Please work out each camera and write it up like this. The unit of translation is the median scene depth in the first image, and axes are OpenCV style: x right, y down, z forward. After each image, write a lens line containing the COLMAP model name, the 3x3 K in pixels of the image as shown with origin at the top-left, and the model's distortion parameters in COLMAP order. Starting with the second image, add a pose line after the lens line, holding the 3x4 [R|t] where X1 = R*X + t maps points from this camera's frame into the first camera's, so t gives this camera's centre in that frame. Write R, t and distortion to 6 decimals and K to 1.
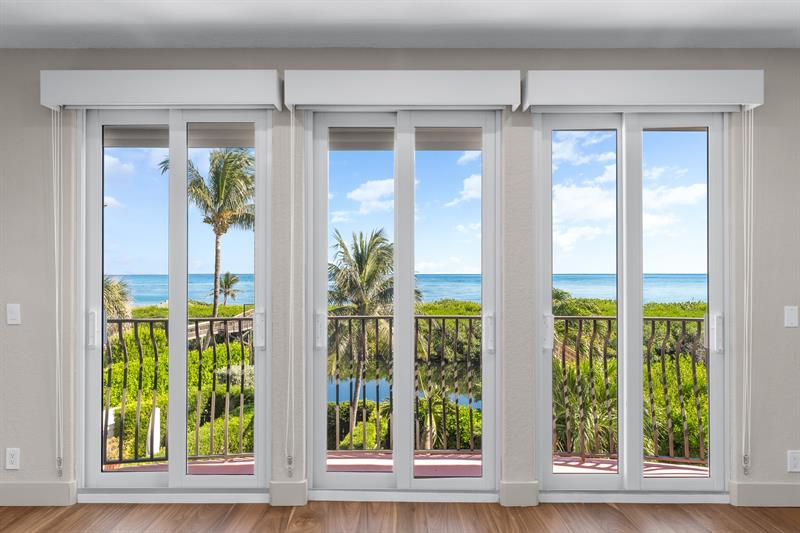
lens RADIAL K [[532.7, 0, 398.7], [0, 532.7, 269.3], [0, 0, 1]] dist [-0.003323, -0.001782]
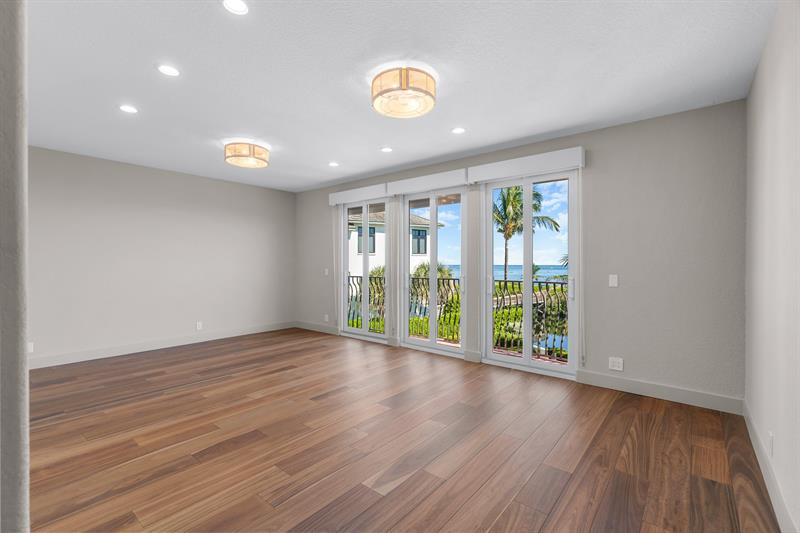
lens RADIAL K [[361.0, 0, 399.2], [0, 361.0, 264.9], [0, 0, 1]] dist [-0.000446, 0.000043]
pose [[0.766261, 0.002990, -0.642523, 0.938386], [0.002384, 0.999969, 0.007496, 0.025631], [0.642526, -0.007276, 0.766230, -0.340503]]
